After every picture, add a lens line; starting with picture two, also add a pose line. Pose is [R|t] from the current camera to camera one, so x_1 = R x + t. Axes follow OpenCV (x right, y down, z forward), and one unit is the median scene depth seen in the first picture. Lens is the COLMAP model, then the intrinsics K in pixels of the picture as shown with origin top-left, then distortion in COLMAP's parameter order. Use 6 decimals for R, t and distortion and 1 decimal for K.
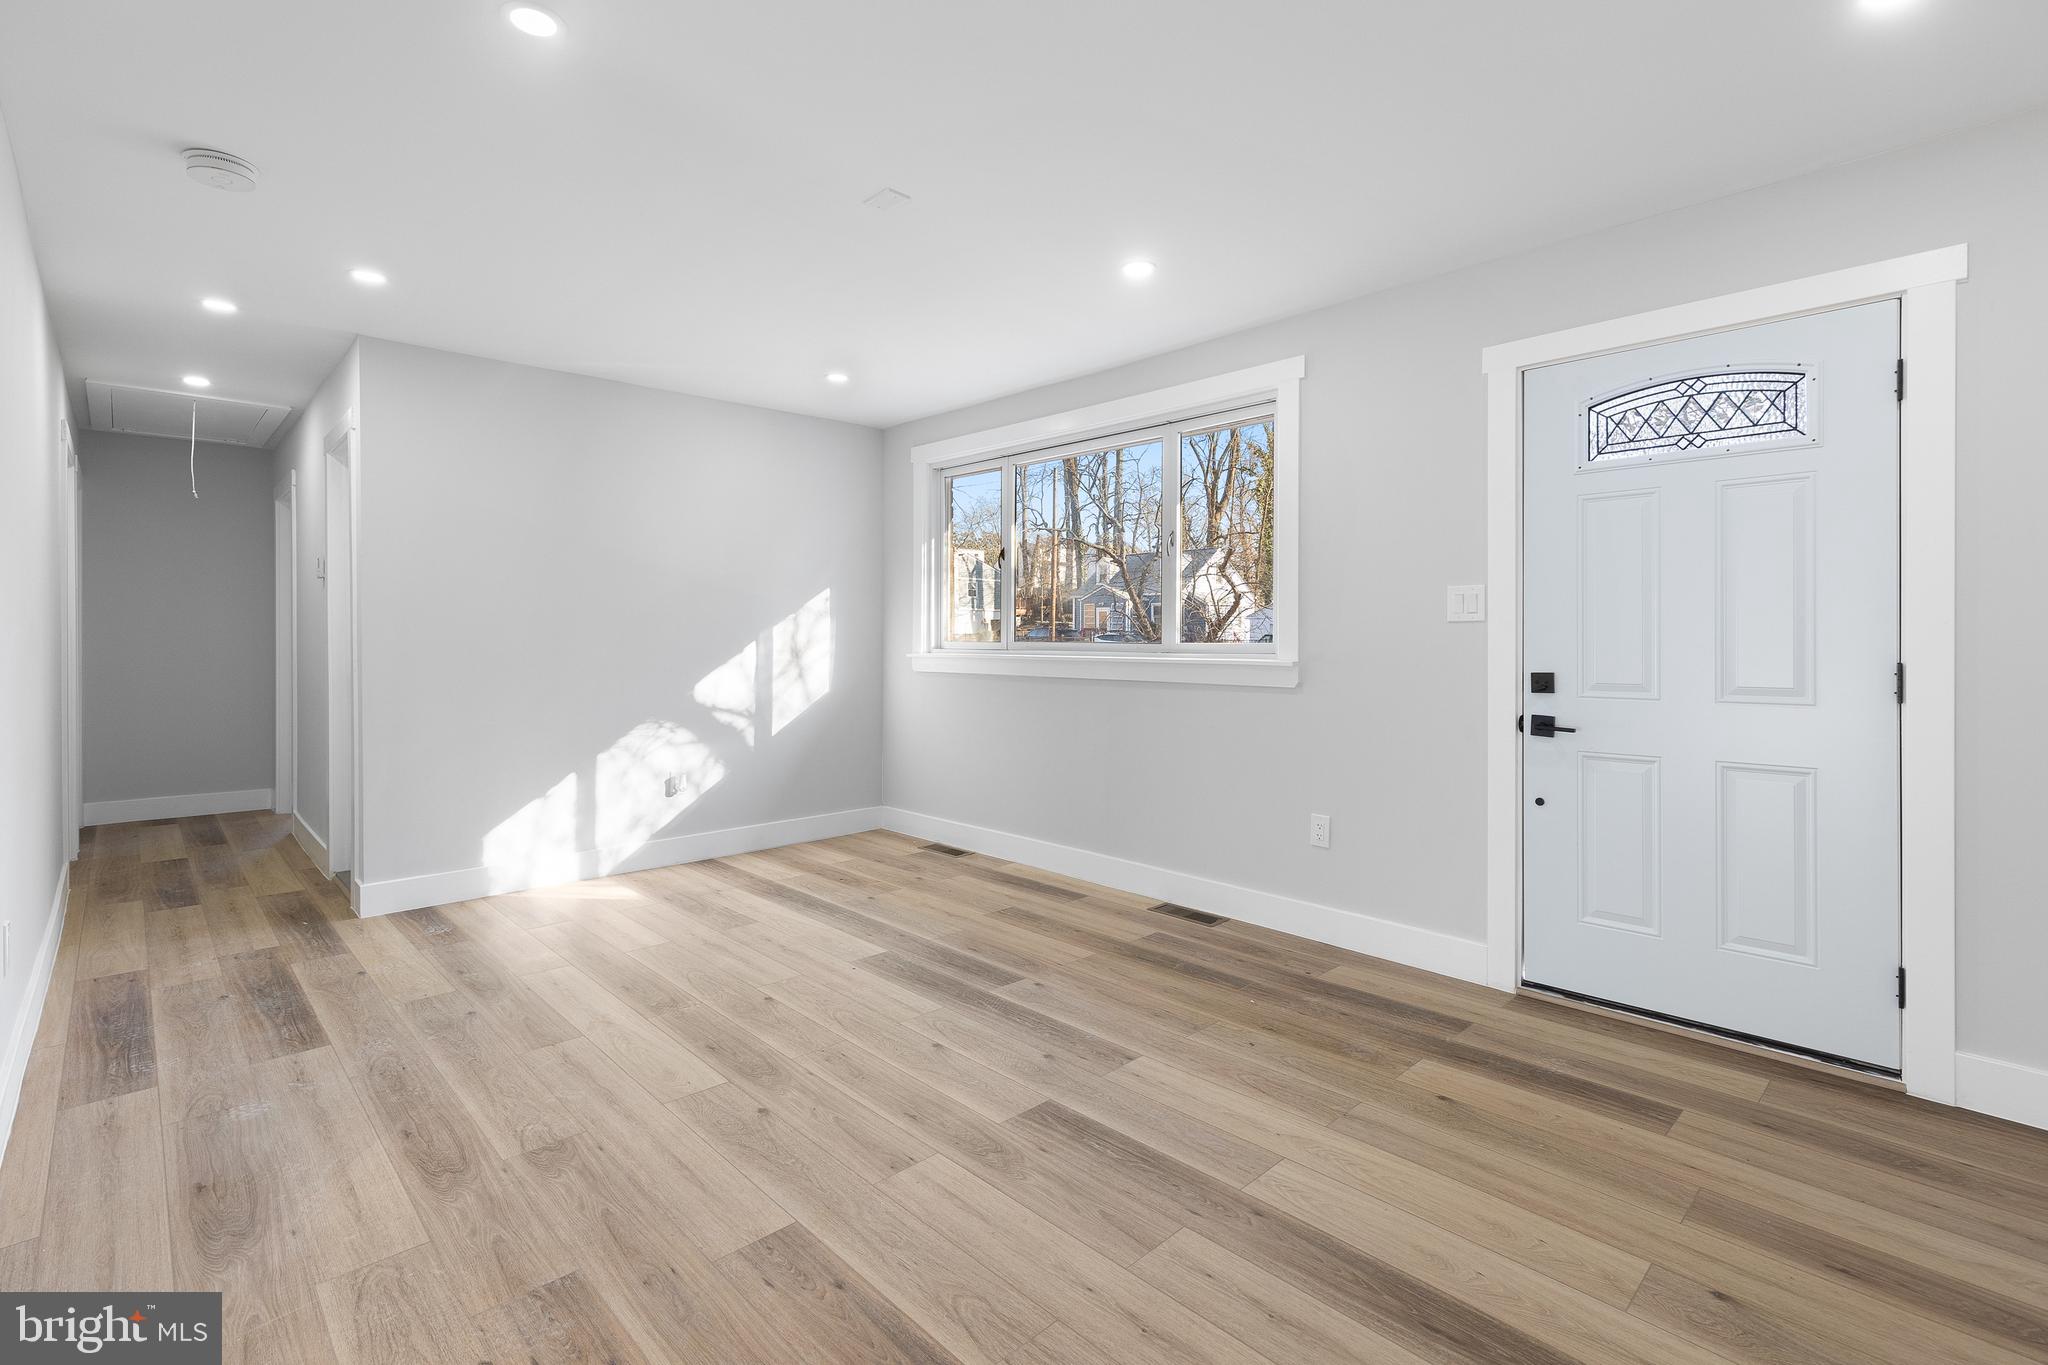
lens RADIAL K [[938.9, 0, 1067.2], [0, 938.9, 632.7], [0, 0, 1]] dist [0.016248, -0.001657]
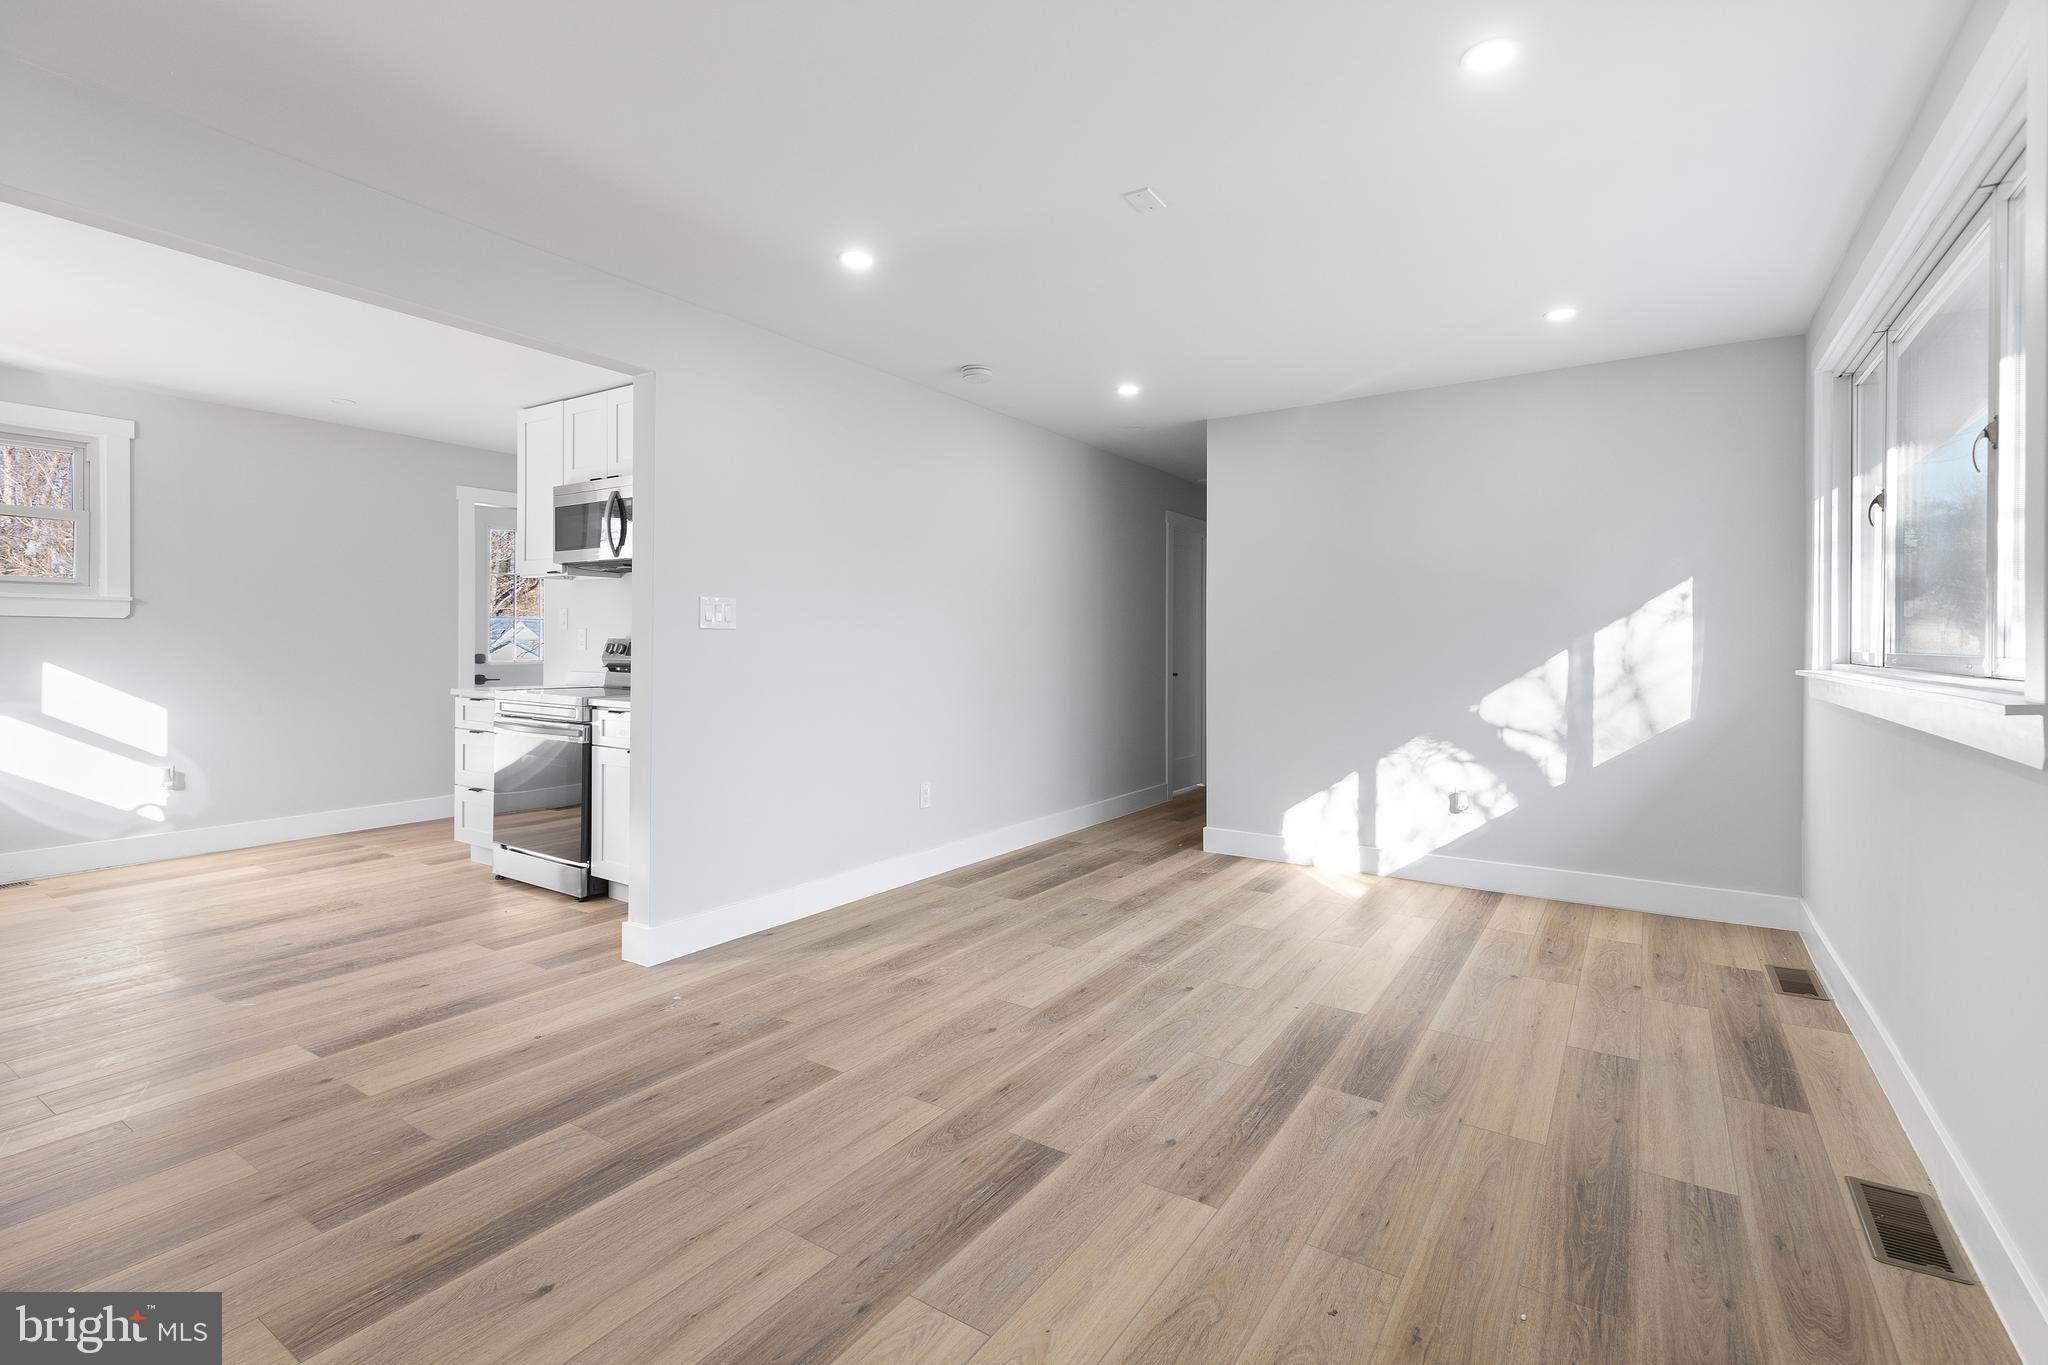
lens RADIAL K [[938.9, 0, 1026.1], [0, 938.9, 689.1], [0, 0, 1]] dist [0.016248, -0.001657]
pose [[0.191249, 0.043731, -0.980567, 0.630910], [0.002034, 0.998987, 0.044949, 0.005418], [0.981539, -0.010591, 0.190966, 0.590713]]
